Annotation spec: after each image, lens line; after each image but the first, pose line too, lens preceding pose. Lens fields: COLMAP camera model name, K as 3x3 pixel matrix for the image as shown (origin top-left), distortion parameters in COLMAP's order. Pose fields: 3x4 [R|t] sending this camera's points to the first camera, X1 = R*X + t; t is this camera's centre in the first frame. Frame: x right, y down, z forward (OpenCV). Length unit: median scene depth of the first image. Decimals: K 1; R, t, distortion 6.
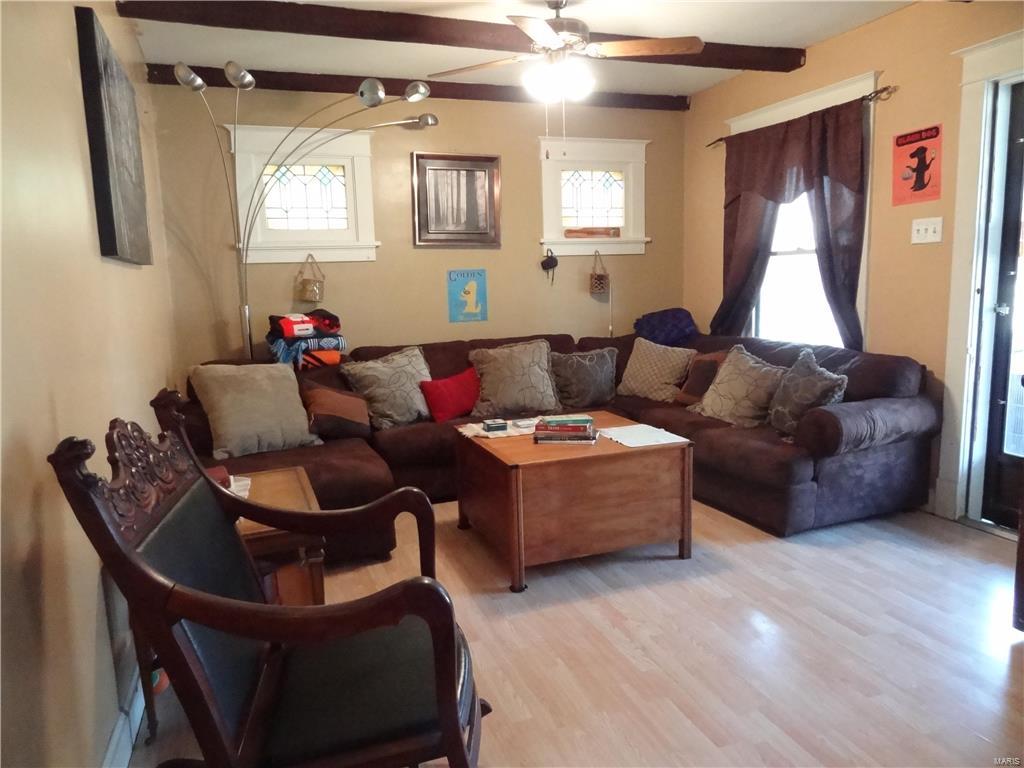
lens RADIAL K [[712.4, 0, 505.2], [0, 712.4, 380.1], [0, 0, 1]] dist [0.001585, -0.001339]
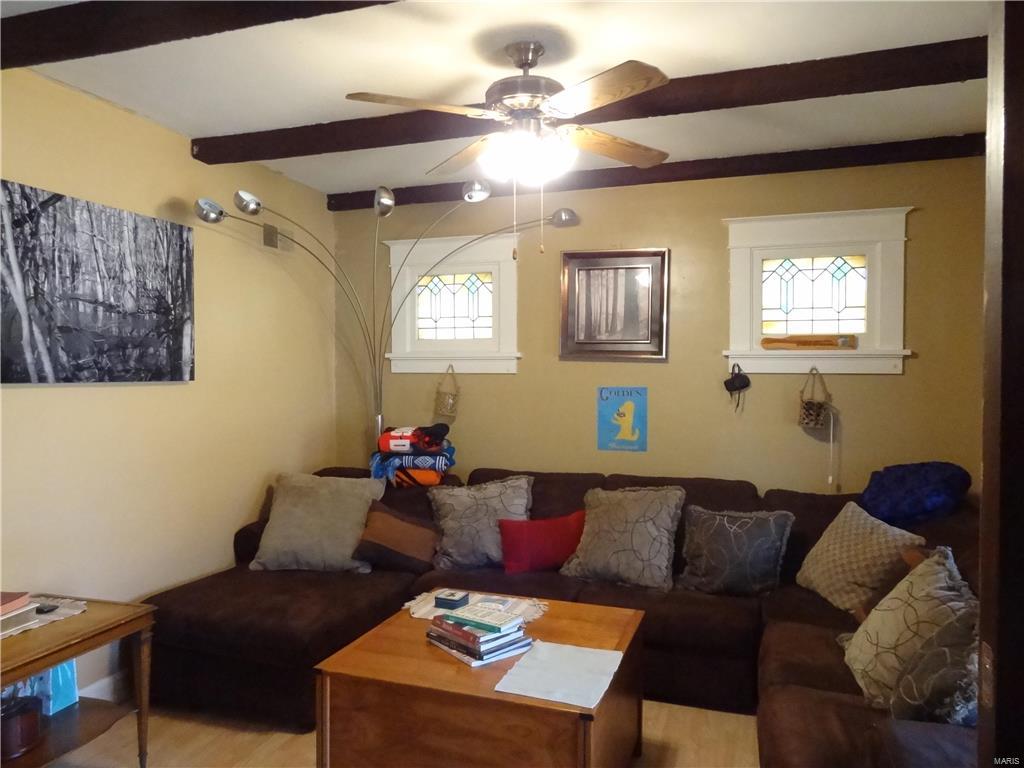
lens RADIAL K [[712.4, 0, 512.9], [0, 712.4, 384.9], [0, 0, 1]] dist [0.001585, -0.001339]
pose [[0.776491, 0.046138, -0.628437, 0.376422], [-0.117227, 0.990483, -0.072125, -0.087820], [0.619128, 0.129674, 0.774509, 0.303829]]
